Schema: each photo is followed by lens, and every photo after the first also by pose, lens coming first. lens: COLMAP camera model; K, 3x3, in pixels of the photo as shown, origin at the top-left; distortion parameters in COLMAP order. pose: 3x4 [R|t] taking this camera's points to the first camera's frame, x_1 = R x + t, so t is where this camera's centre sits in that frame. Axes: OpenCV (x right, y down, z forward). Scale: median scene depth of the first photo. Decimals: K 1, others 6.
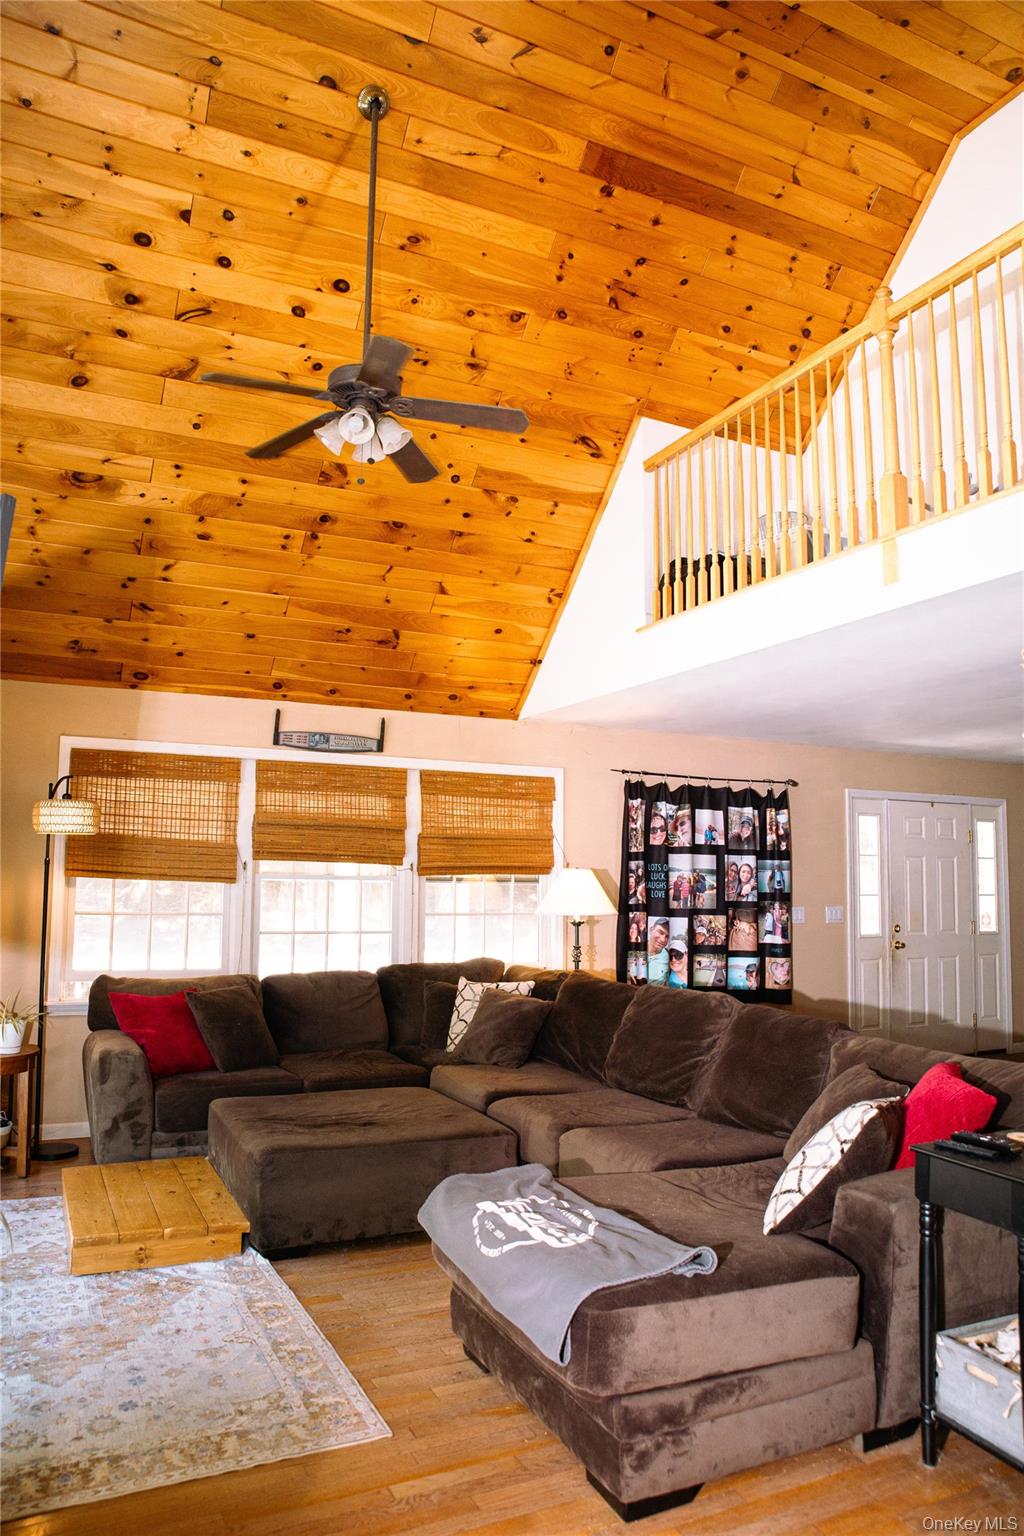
lens RADIAL K [[1074.5, 0, 512.9], [0, 1074.5, 778.9], [0, 0, 1]] dist [-0.115280, 0.086504]
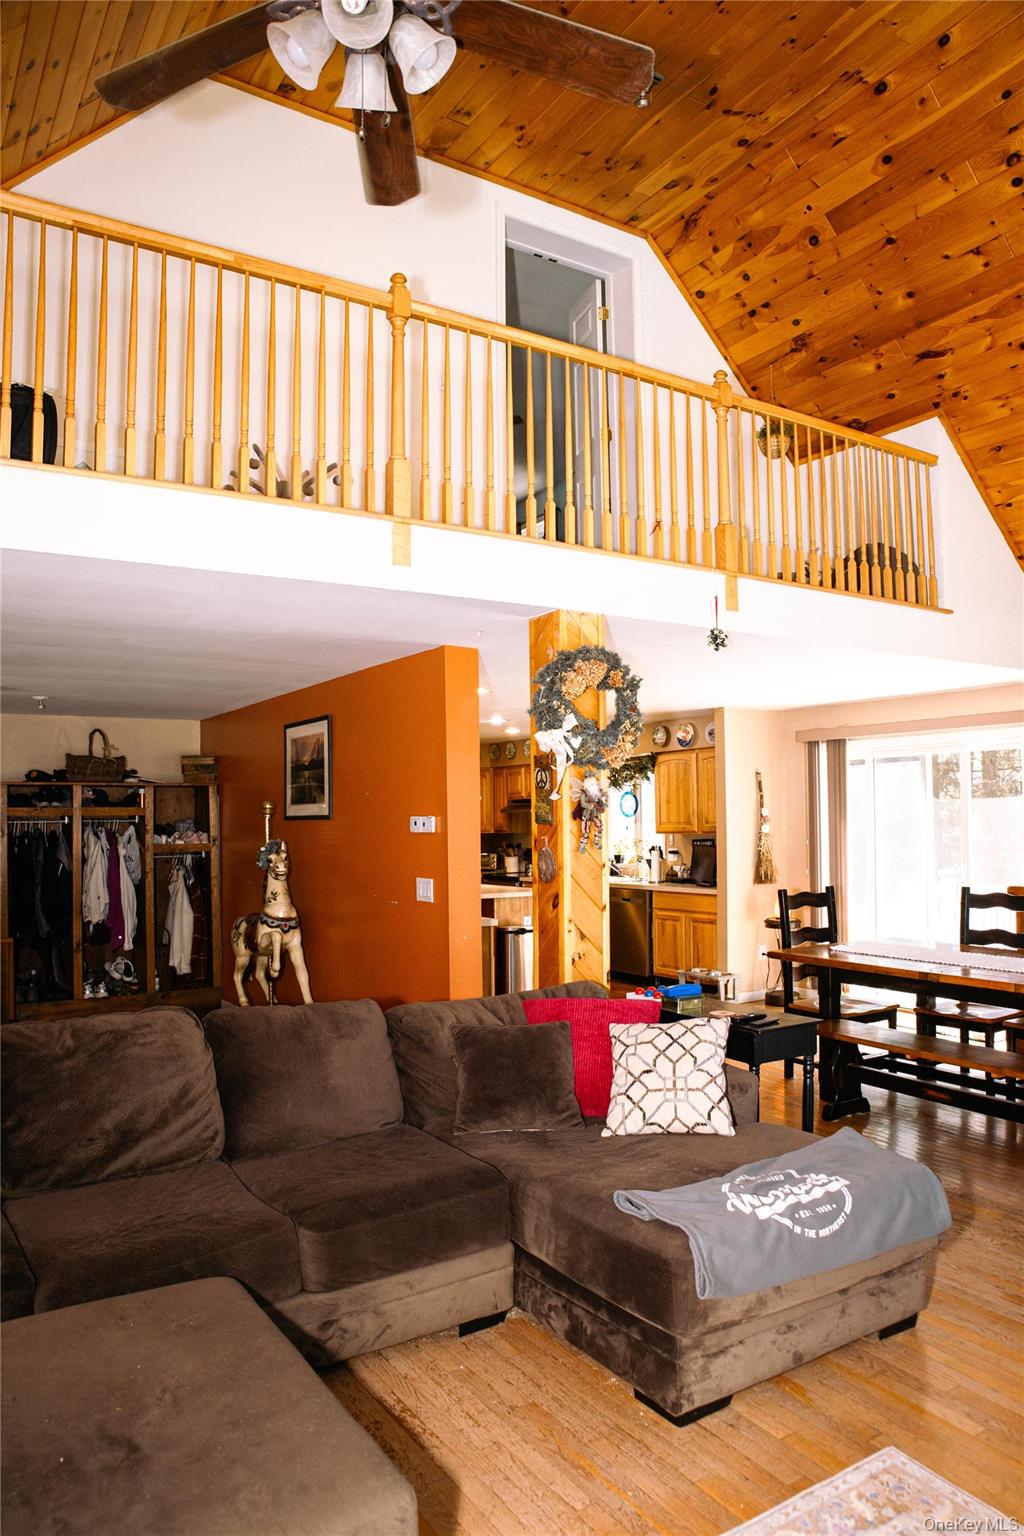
lens RADIAL K [[1074.5, 0, 510.5], [0, 1074.5, 770.2], [0, 0, 1]] dist [-0.115280, 0.086504]
pose [[-0.123983, 0.035293, 0.991657, -0.506176], [-0.091525, 0.994700, -0.046844, 0.040852], [-0.988054, -0.096569, -0.120095, 0.738375]]
